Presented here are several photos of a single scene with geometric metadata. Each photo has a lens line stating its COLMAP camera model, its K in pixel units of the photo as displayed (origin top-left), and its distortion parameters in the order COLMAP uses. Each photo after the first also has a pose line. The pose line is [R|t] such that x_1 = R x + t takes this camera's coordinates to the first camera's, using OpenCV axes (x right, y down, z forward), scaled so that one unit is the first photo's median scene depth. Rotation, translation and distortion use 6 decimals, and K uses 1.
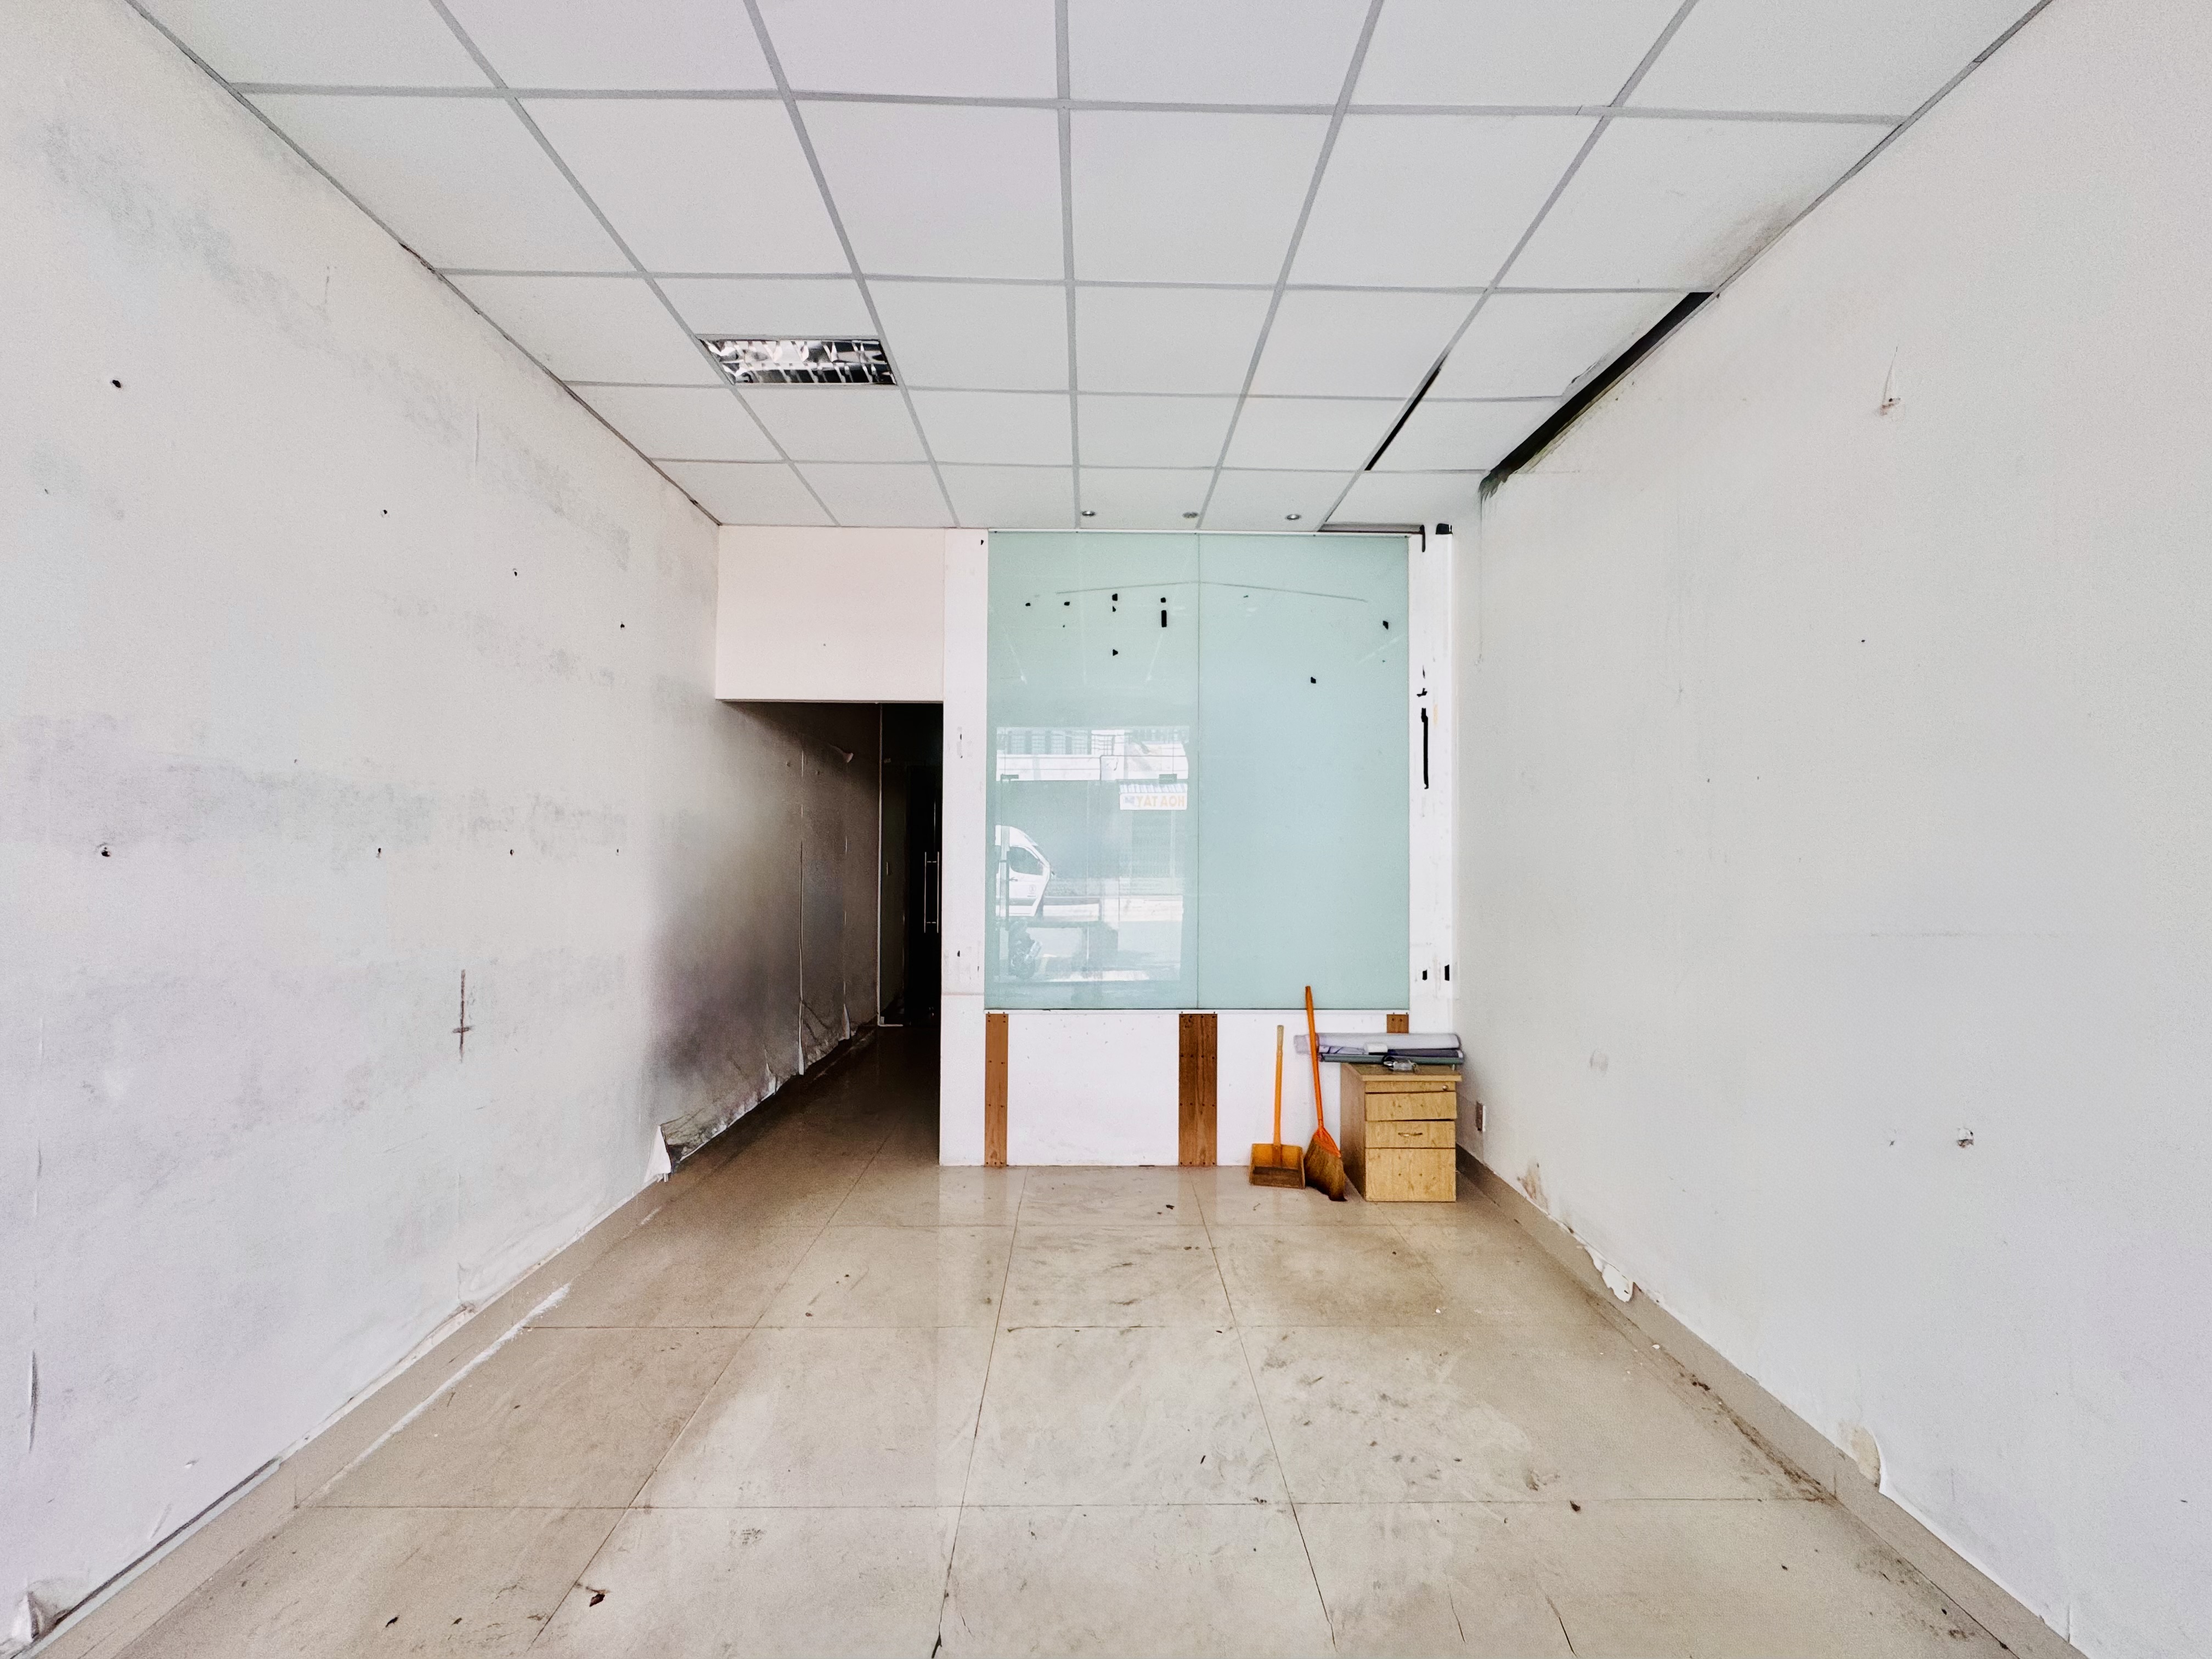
lens RADIAL K [[889.1, 0, 1105.5], [0, 889.1, 834.4], [0, 0, 1]] dist [-0.003638, 0.000555]
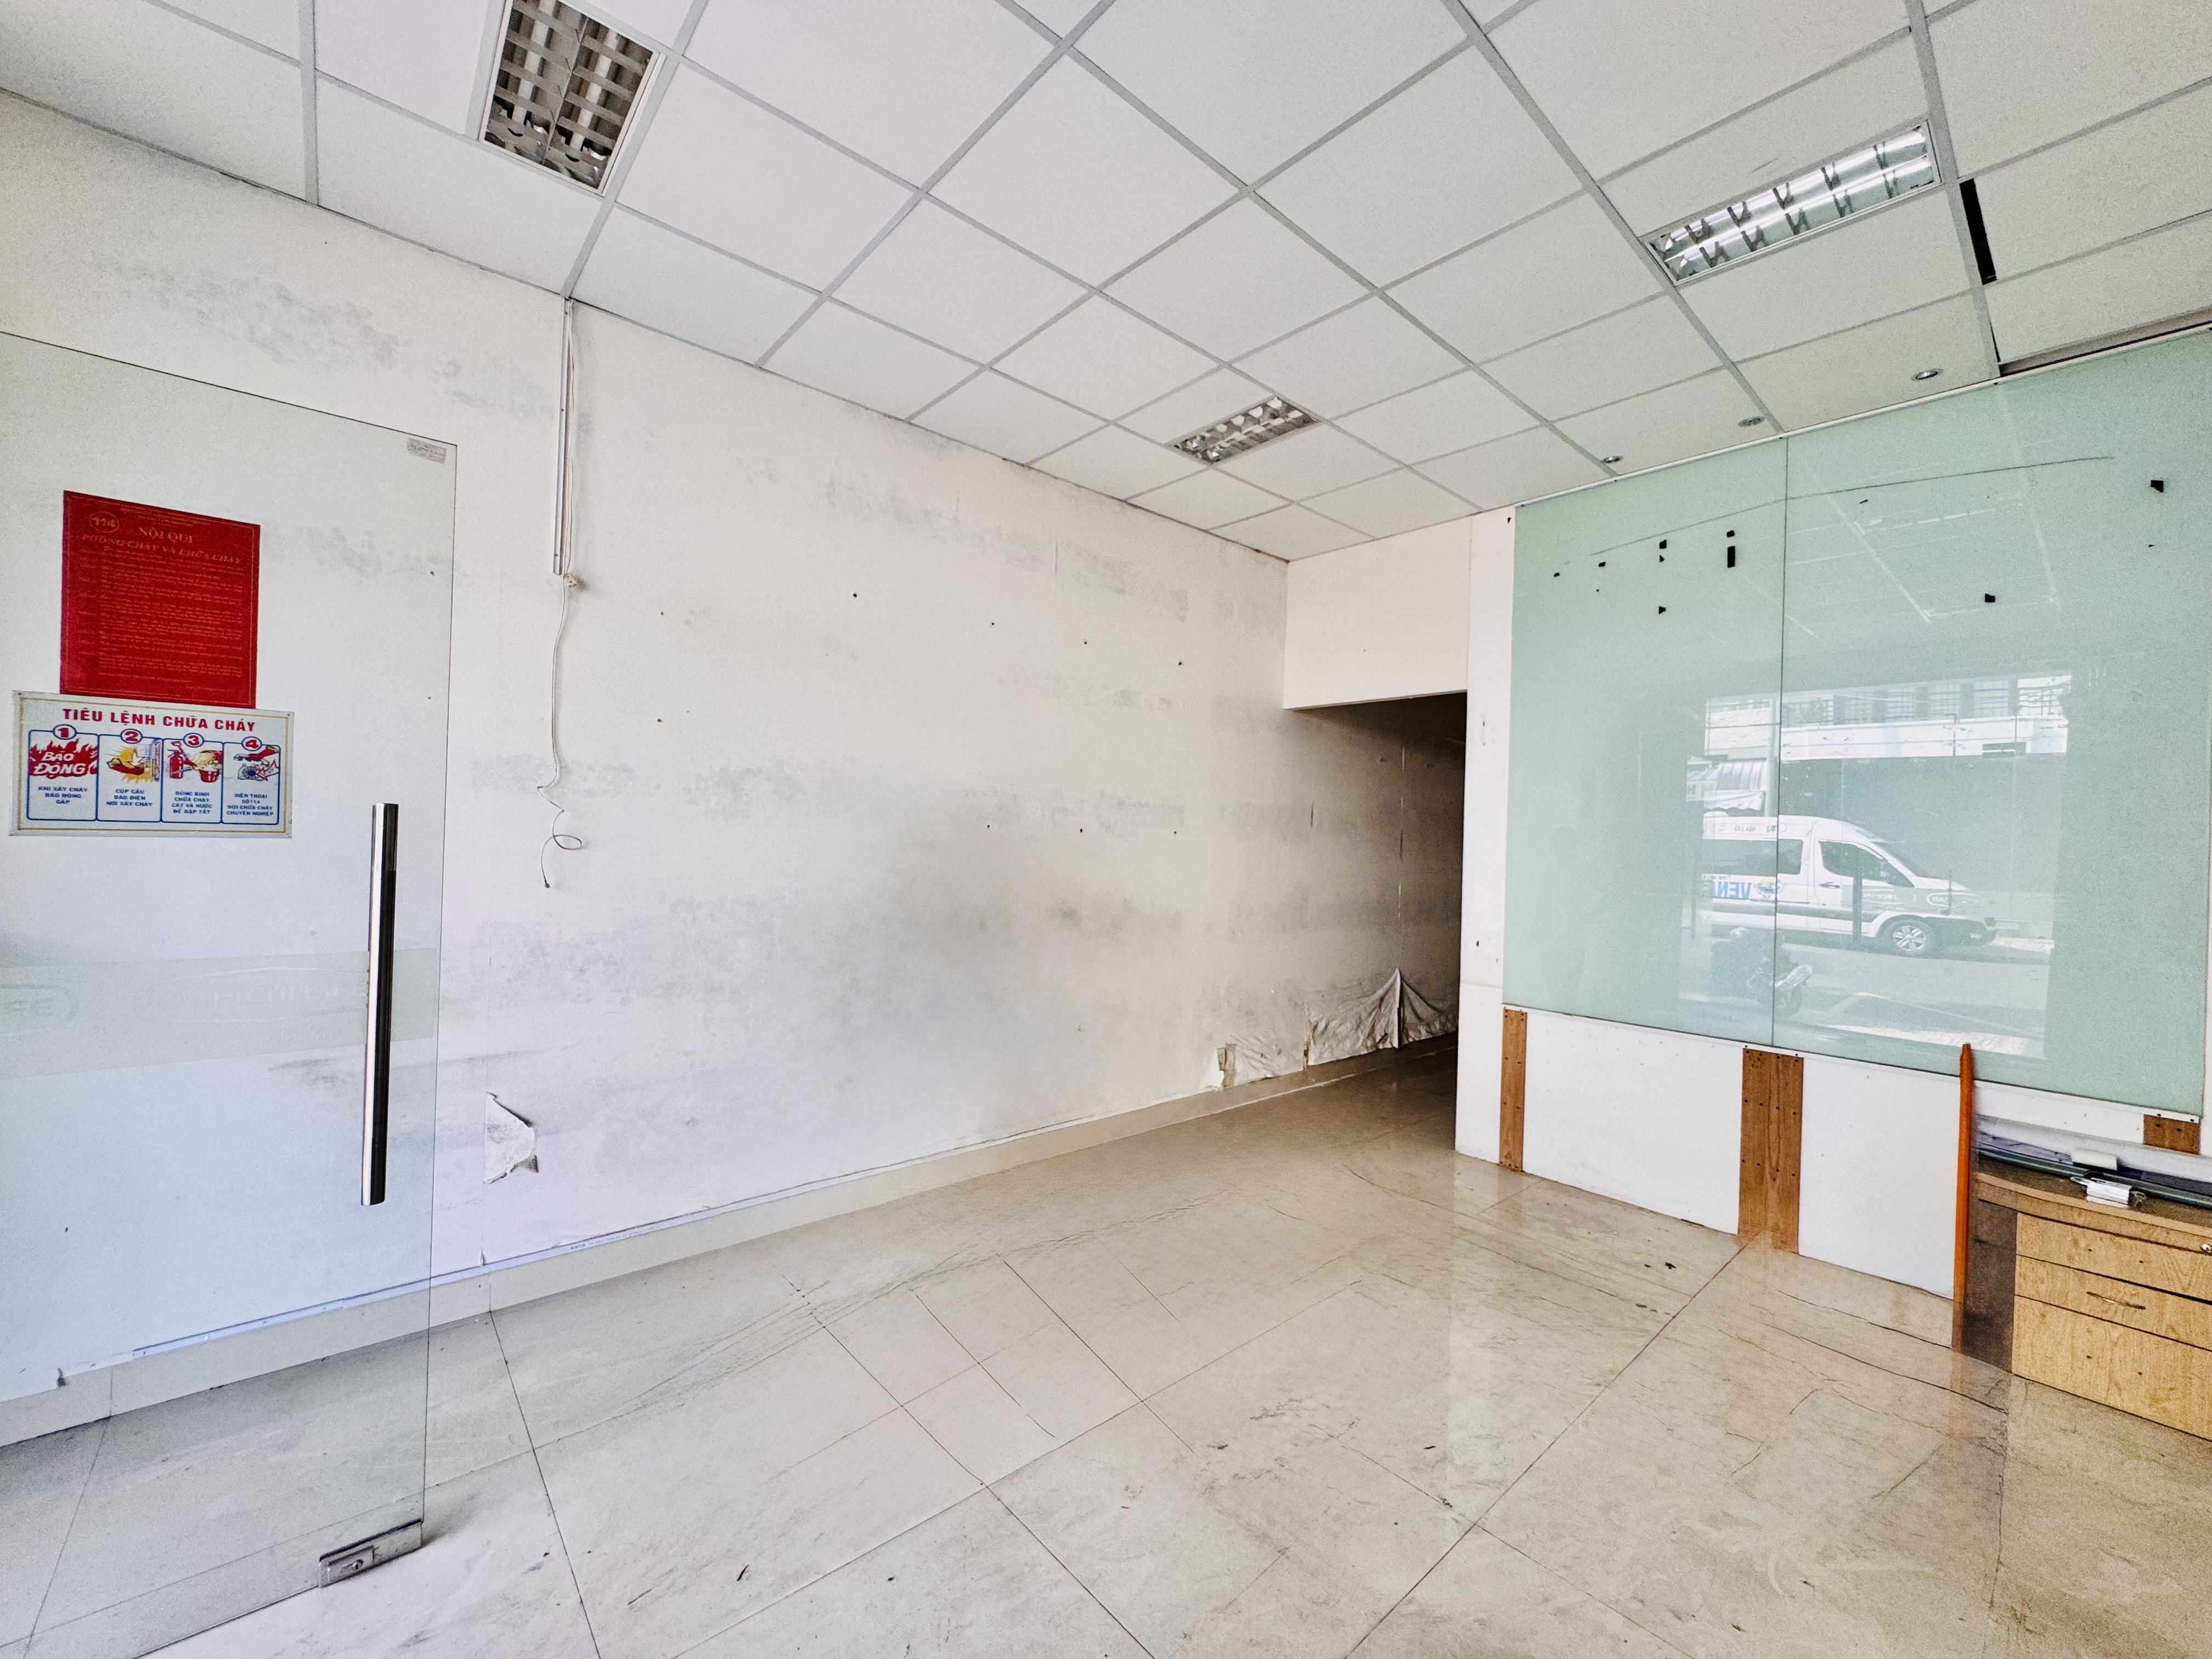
lens RADIAL K [[889.1, 0, 1100.2], [0, 889.1, 835.7], [0, 0, 1]] dist [-0.003638, 0.000555]
pose [[0.643558, 0.015237, -0.765246, 0.322574], [-0.009553, 0.999884, 0.011876, 0.006752], [0.765338, -0.000333, 0.643629, 0.042083]]
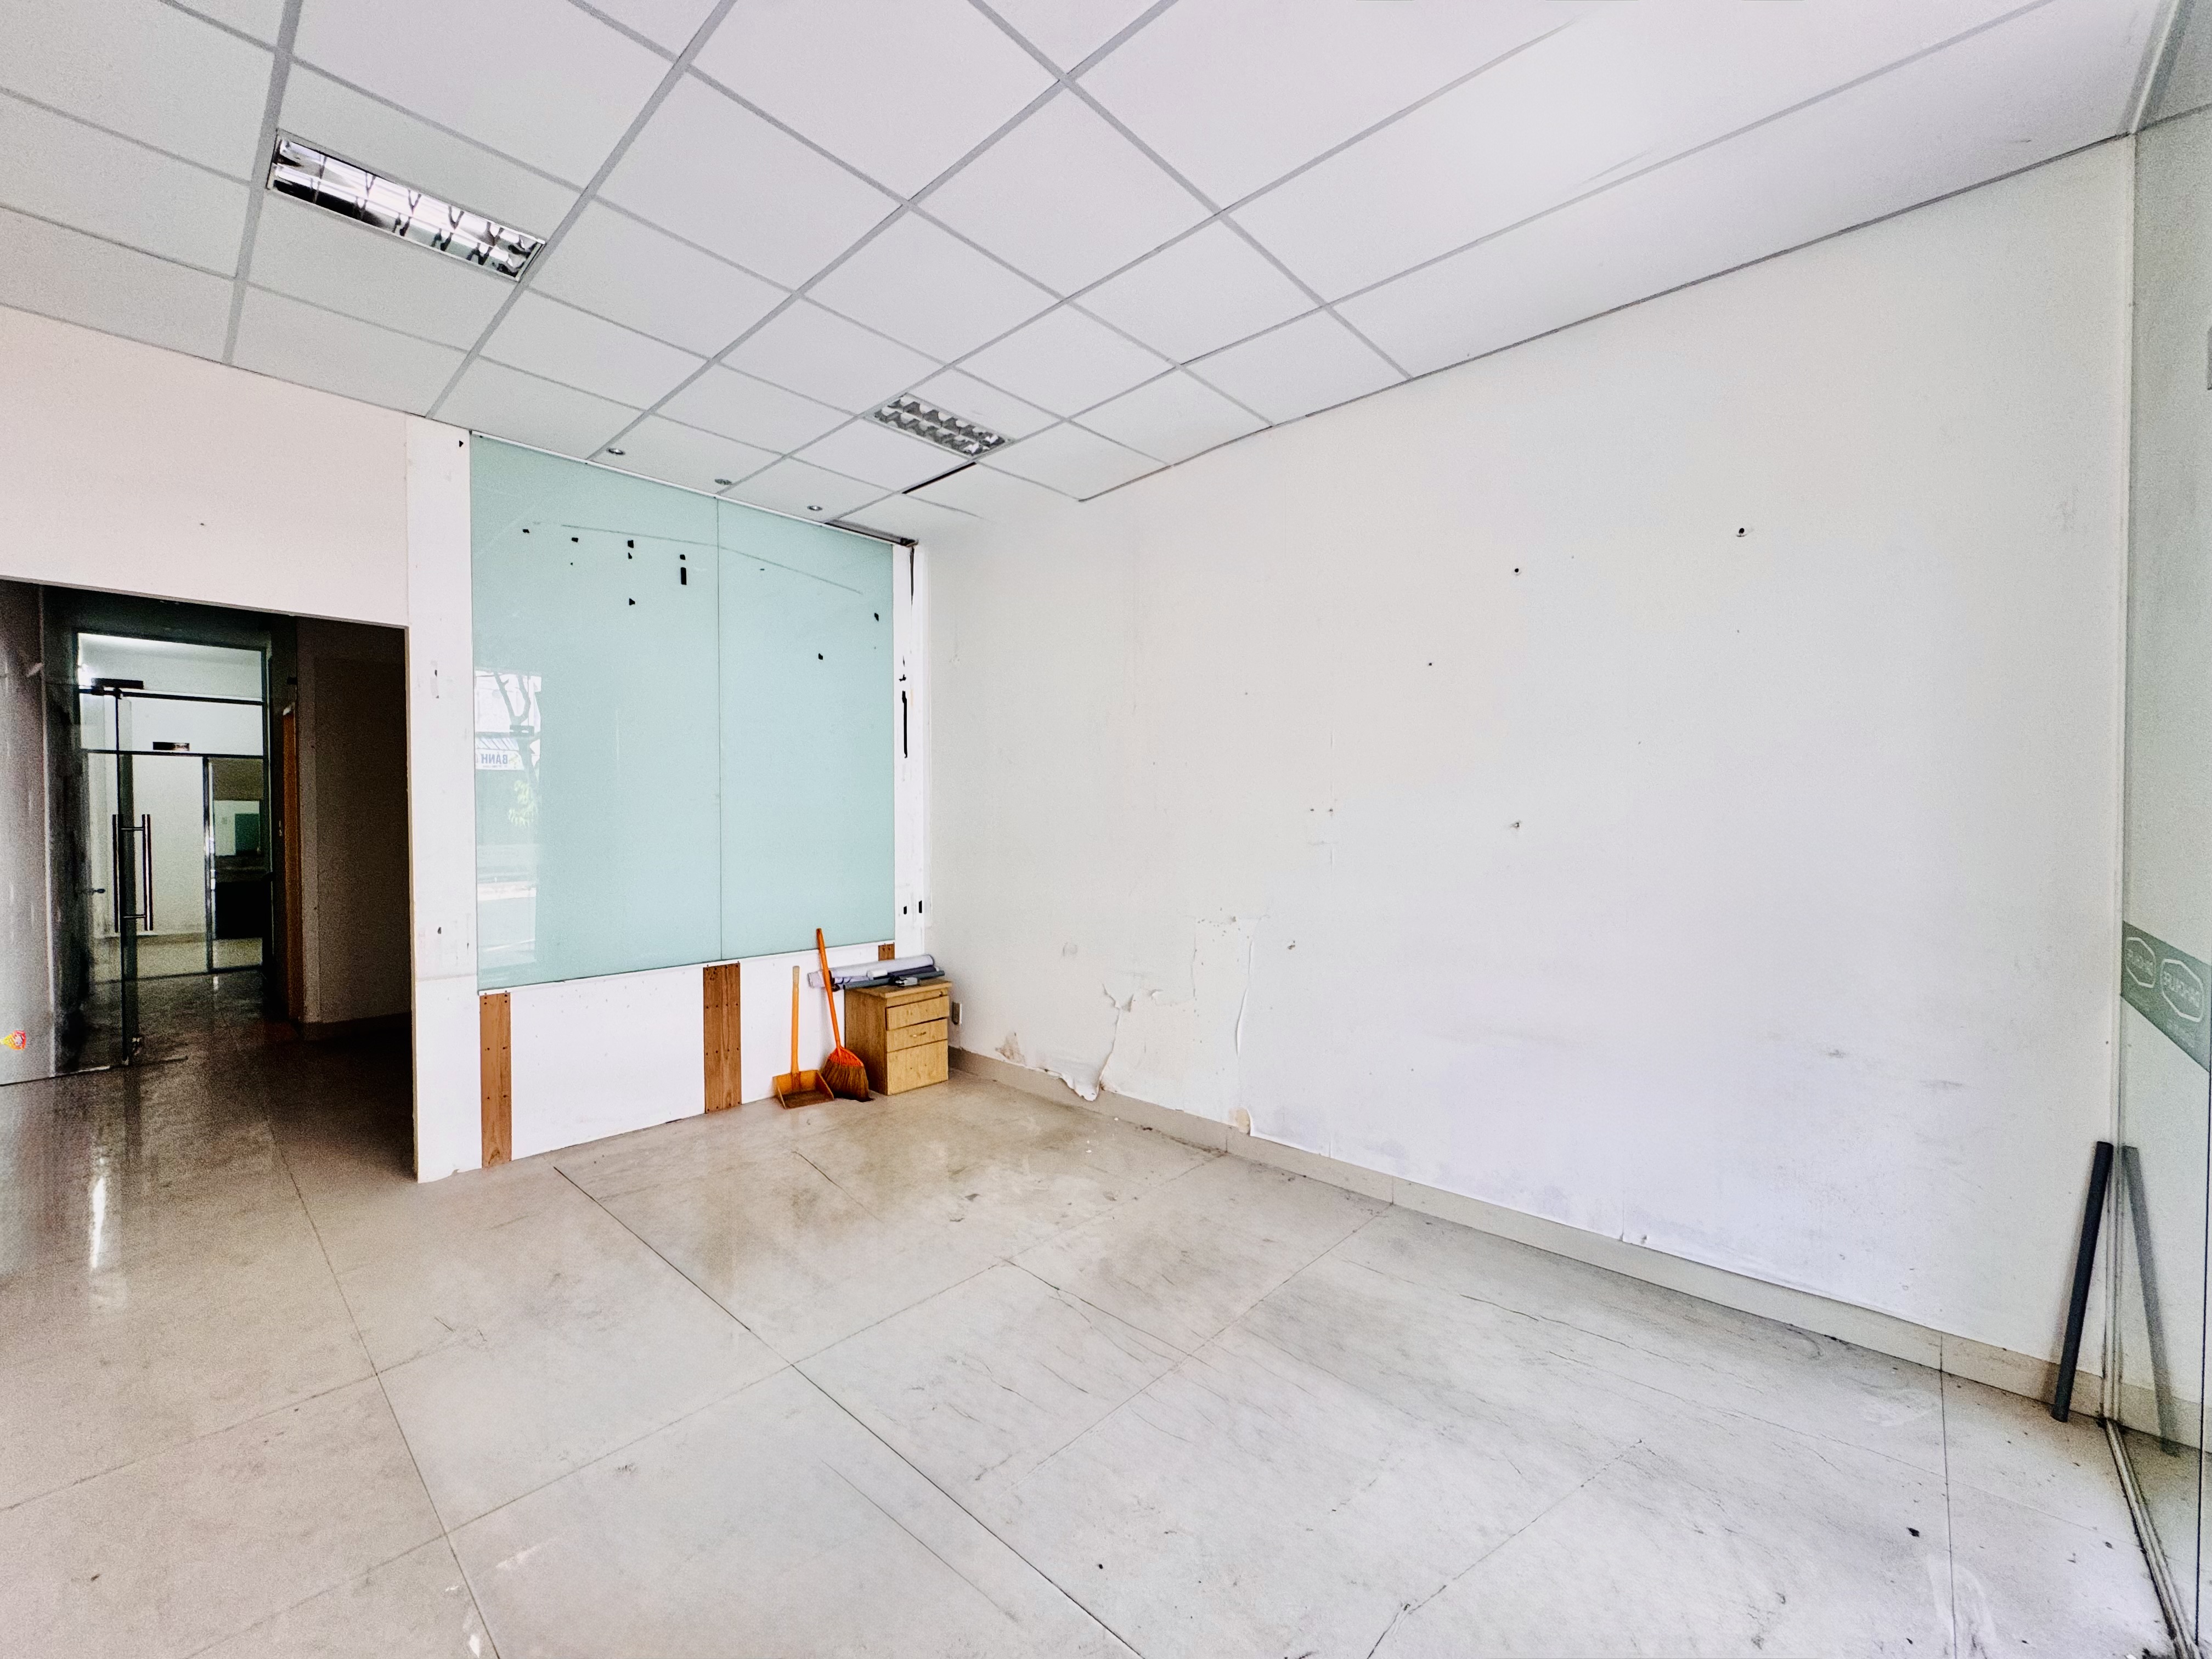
lens RADIAL K [[889.1, 0, 1106.6], [0, 889.1, 835.5], [0, 0, 1]] dist [-0.003638, 0.000555]
pose [[0.685740, -0.022367, 0.727503, -0.345211], [-0.008390, 0.999218, 0.038629, 0.005869], [-0.727798, -0.032593, 0.685017, -0.038505]]
